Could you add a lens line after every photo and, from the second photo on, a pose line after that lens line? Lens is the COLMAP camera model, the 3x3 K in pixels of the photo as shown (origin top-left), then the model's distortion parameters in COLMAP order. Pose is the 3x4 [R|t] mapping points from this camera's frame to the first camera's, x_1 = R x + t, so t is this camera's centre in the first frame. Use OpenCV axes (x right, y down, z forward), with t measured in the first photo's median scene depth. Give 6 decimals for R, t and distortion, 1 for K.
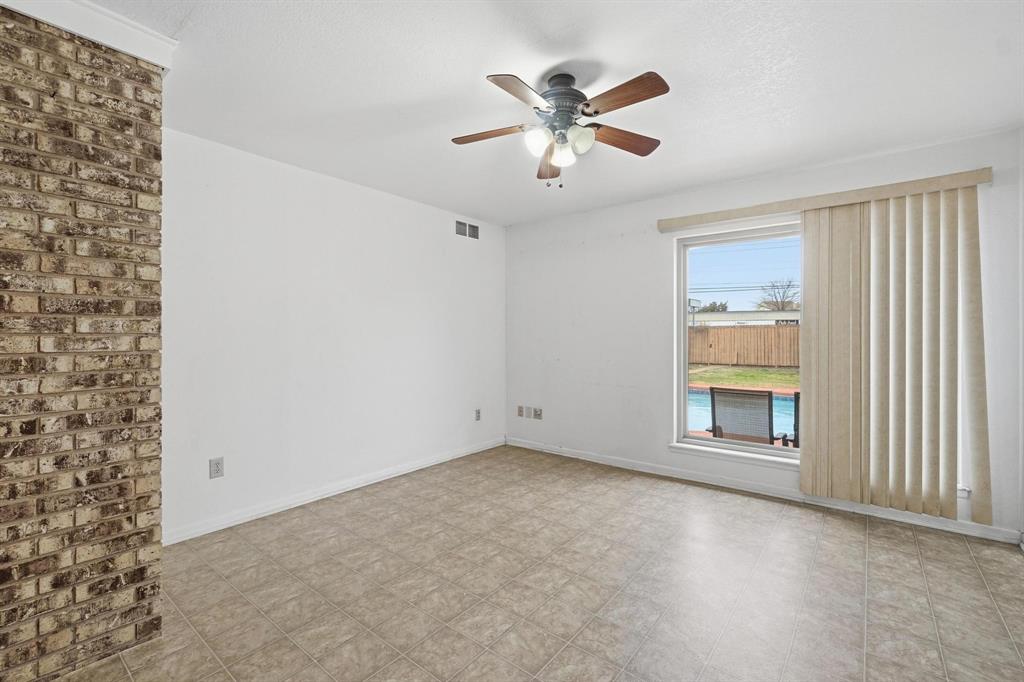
lens RADIAL K [[441.2, 0, 514.4], [0, 441.2, 336.4], [0, 0, 1]] dist [-0.004190, 0.002216]
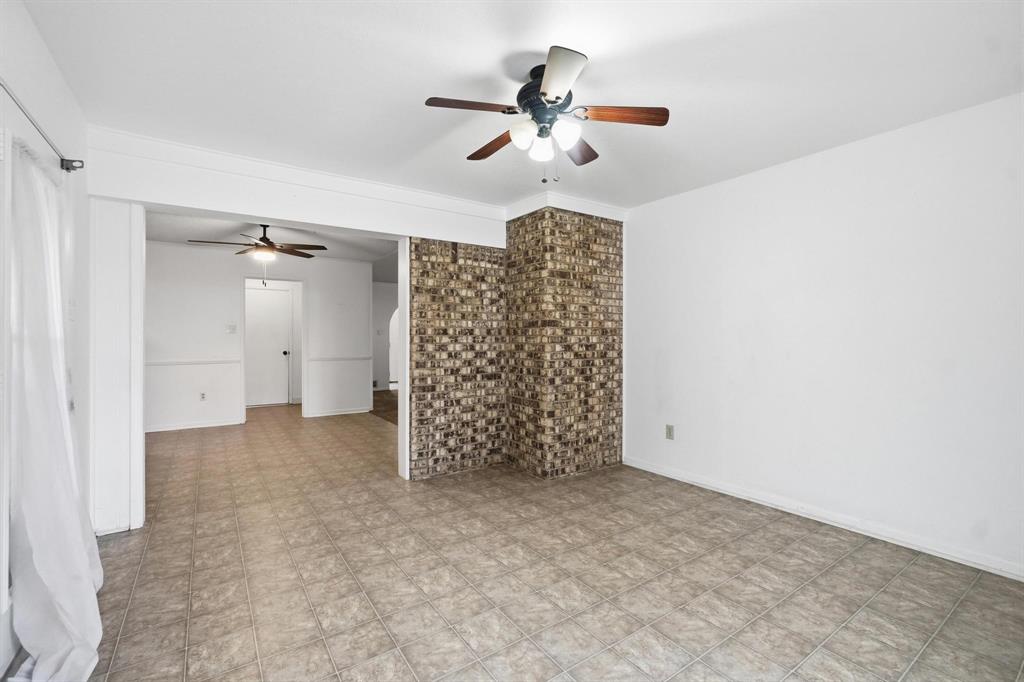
lens RADIAL K [[441.2, 0, 510.3], [0, 441.2, 339.7], [0, 0, 1]] dist [-0.004190, 0.002216]
pose [[-0.270129, 0.006890, -0.962800, 1.302868], [-0.005436, 0.999948, 0.008681, -0.002580], [0.962809, 0.007578, -0.270077, 1.460127]]
